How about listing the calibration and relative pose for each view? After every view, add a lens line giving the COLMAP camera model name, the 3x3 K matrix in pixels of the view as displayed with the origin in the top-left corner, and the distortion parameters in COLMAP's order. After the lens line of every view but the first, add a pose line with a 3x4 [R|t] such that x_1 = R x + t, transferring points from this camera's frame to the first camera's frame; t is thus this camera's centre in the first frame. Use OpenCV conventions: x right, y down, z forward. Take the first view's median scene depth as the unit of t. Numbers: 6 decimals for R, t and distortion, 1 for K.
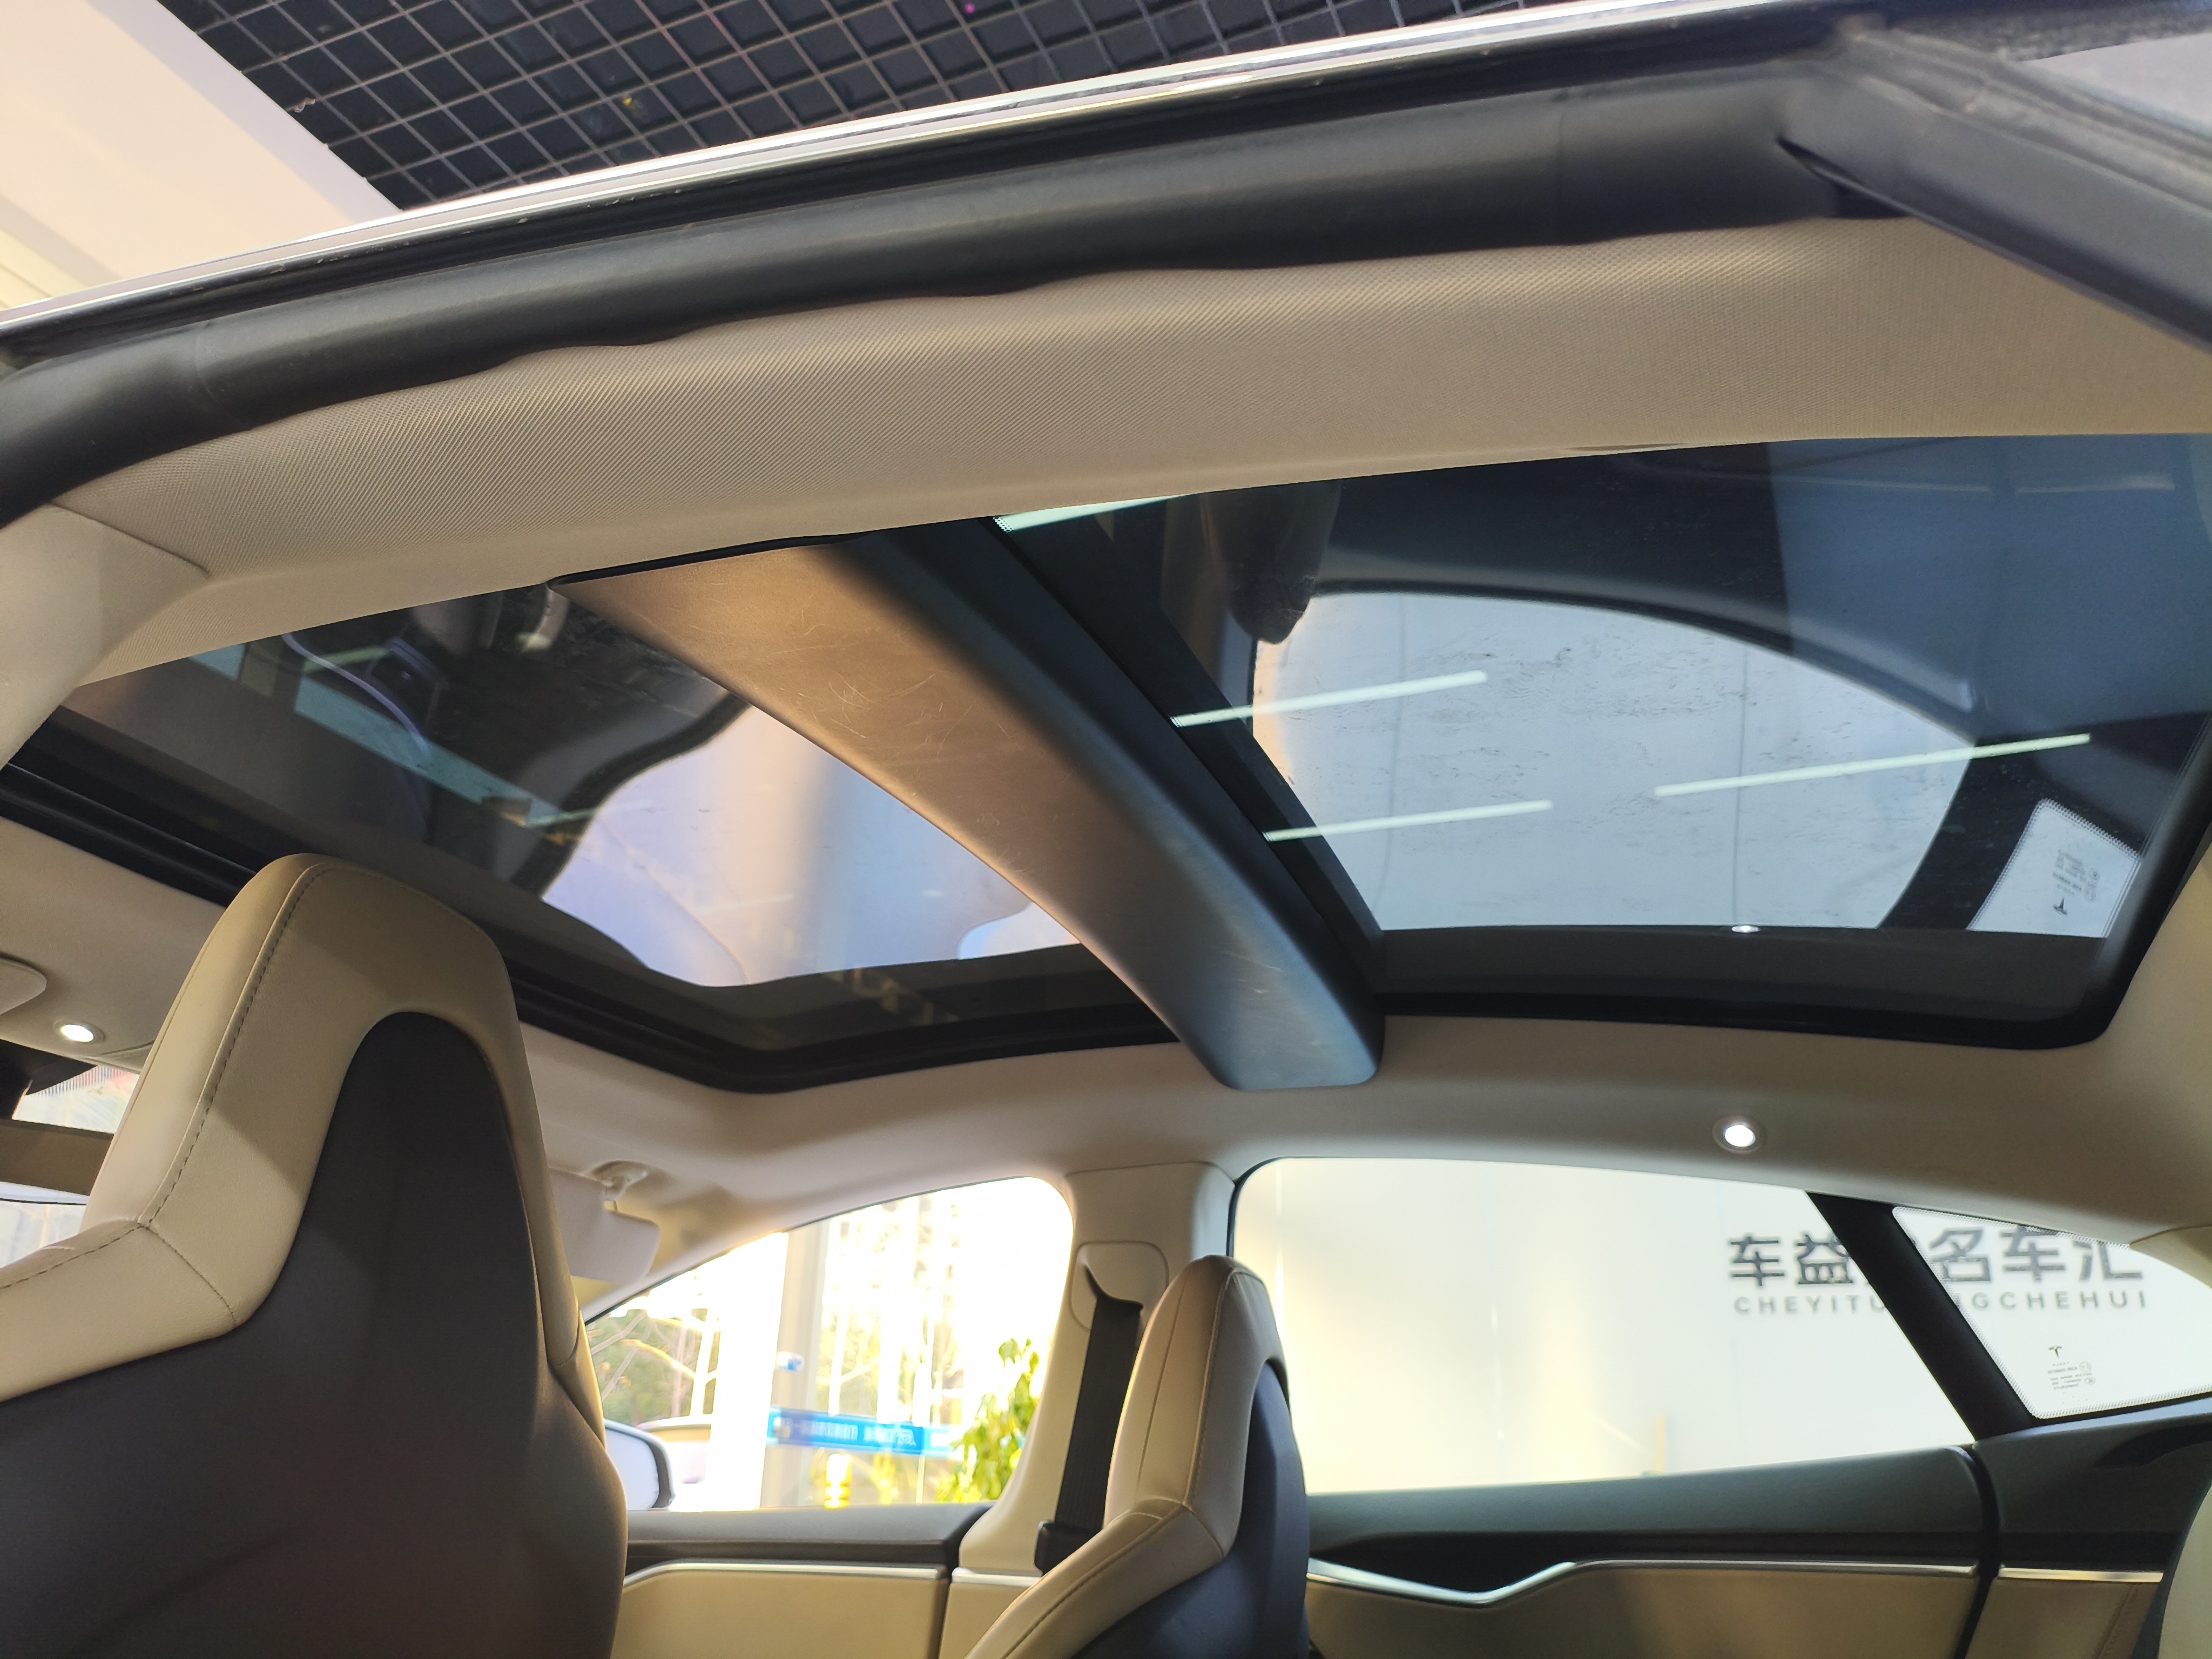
lens RADIAL K [[1711.5, 0, 1097.0], [0, 1711.5, 827.0], [0, 0, 1]] dist [0.016409, -0.038192]
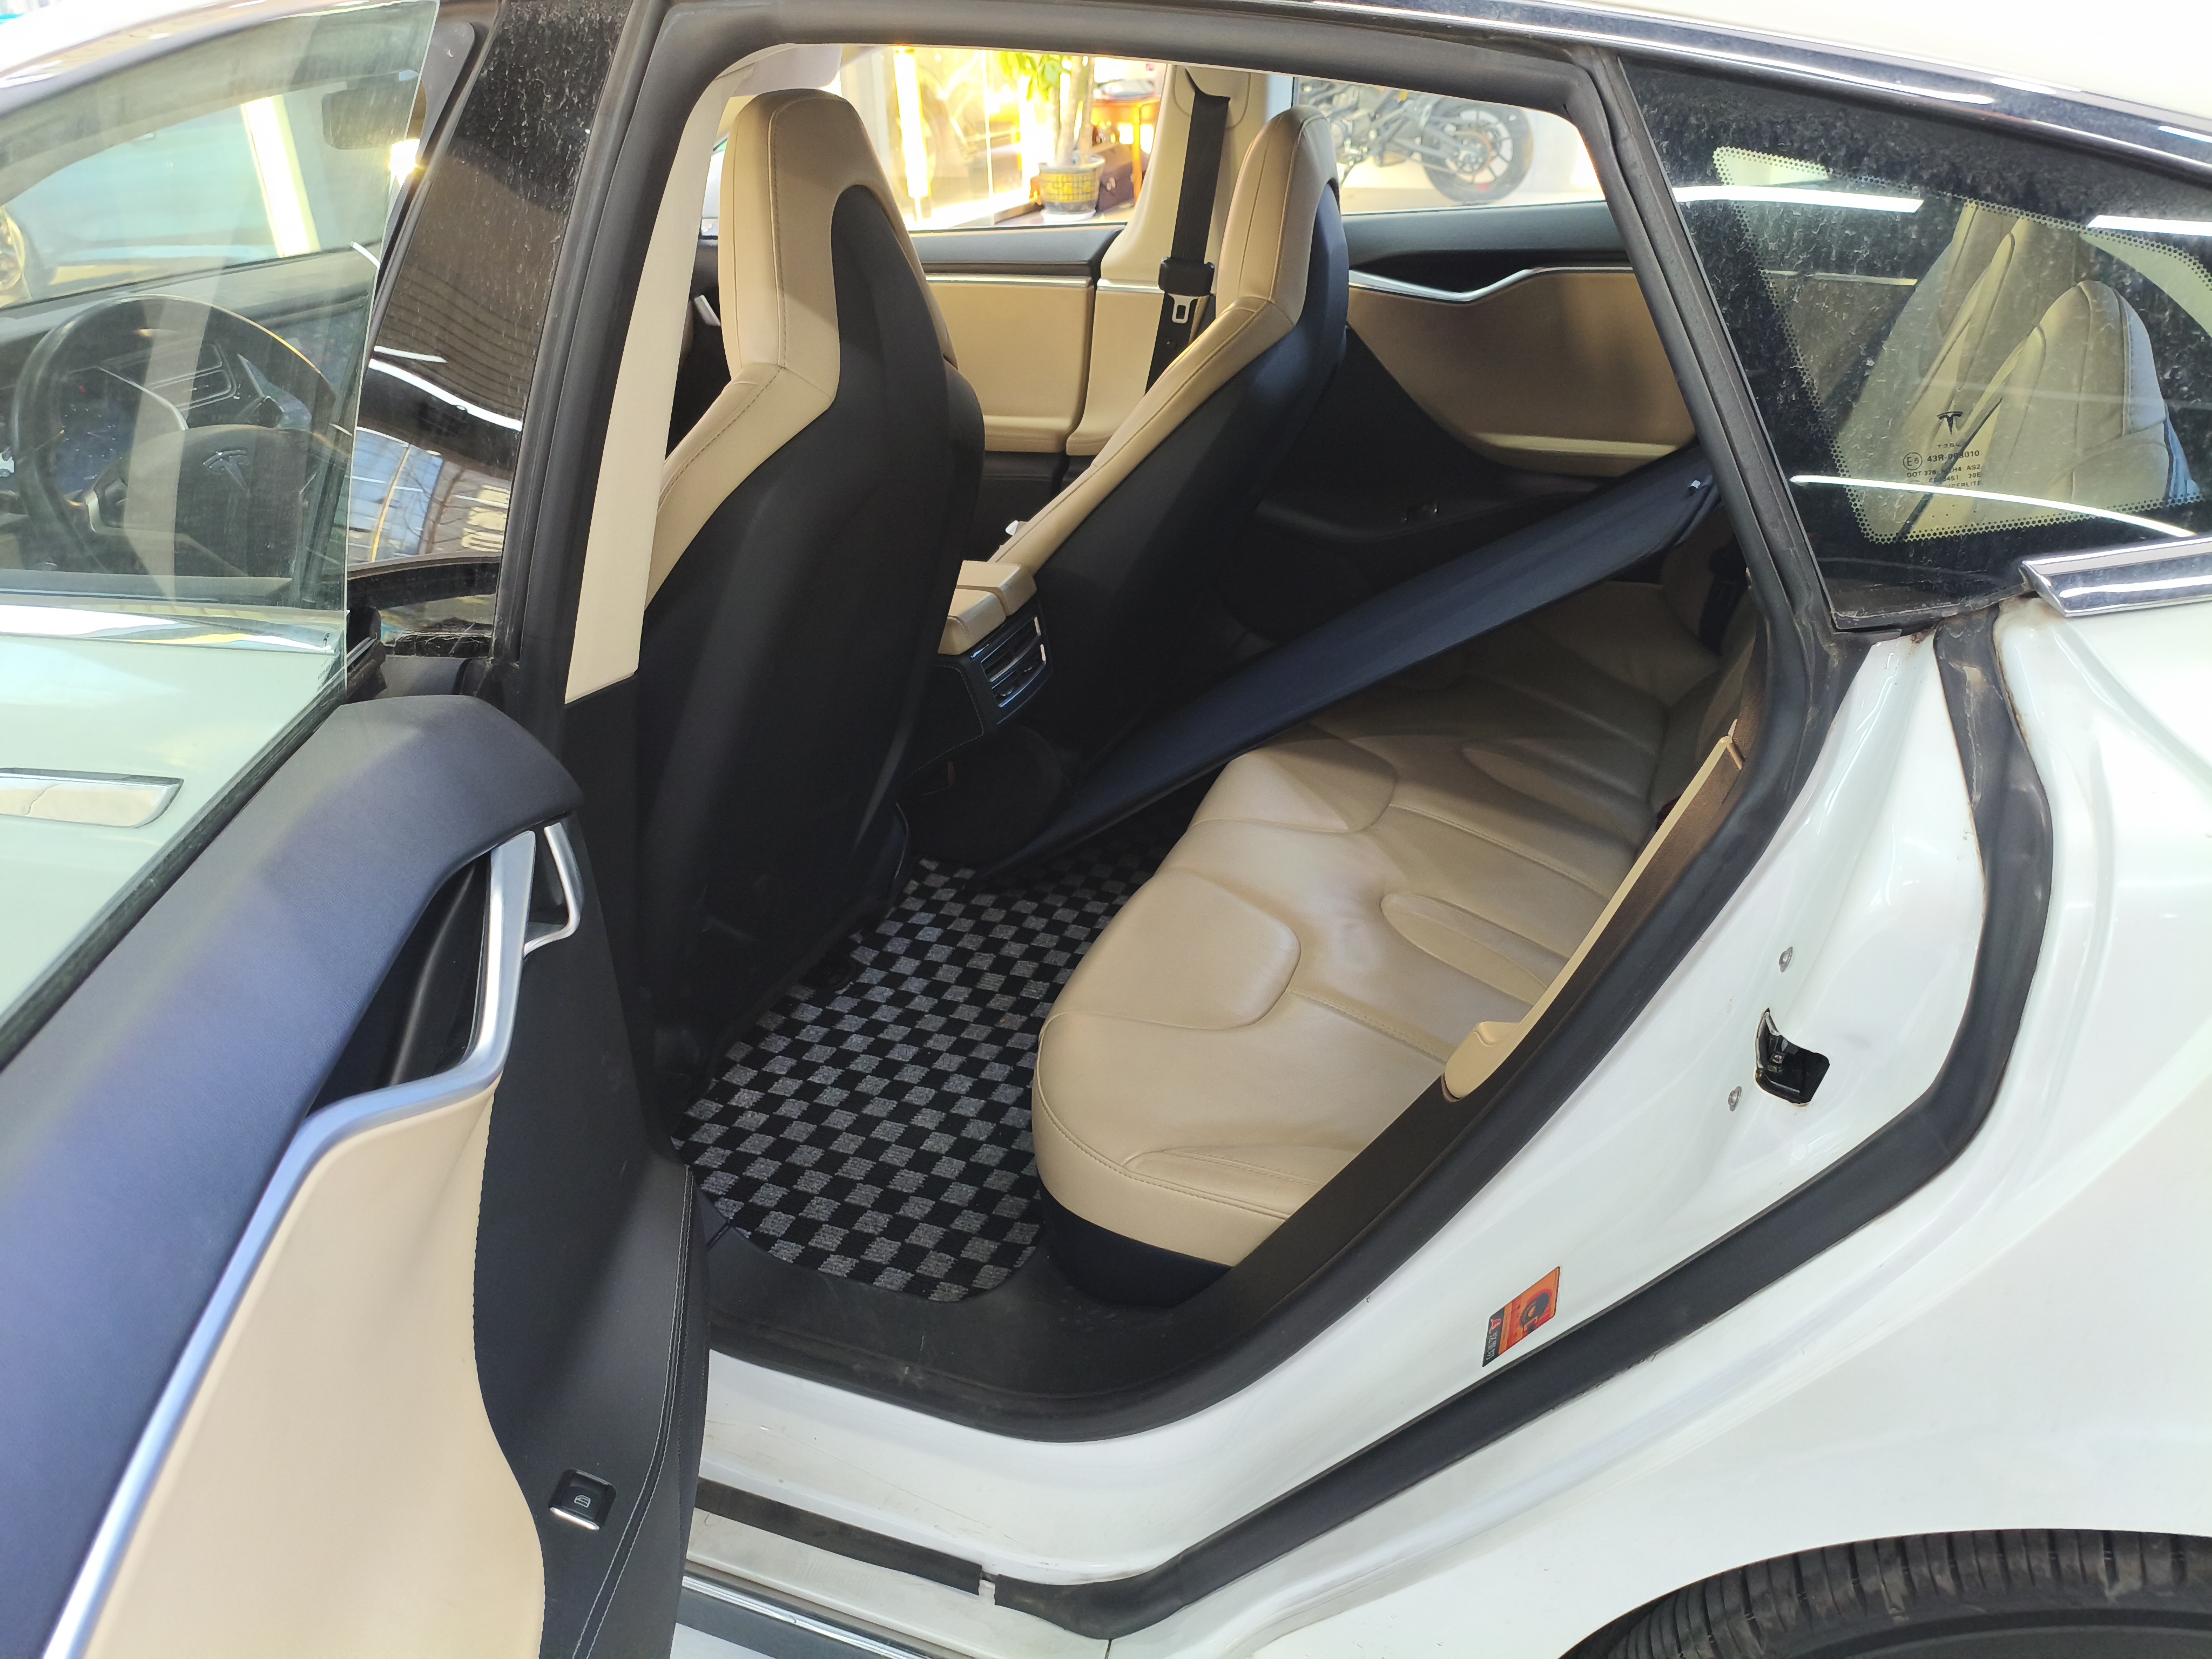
lens RADIAL K [[1711.5, 0, 1107.0], [0, 1711.5, 831.3], [0, 0, 1]] dist [0.016409, -0.038192]
pose [[0.998201, -0.046119, -0.038318, -0.046089], [0.059187, 0.655602, 0.752783, -0.364907], [-0.009596, -0.753697, 0.657152, -0.303463]]
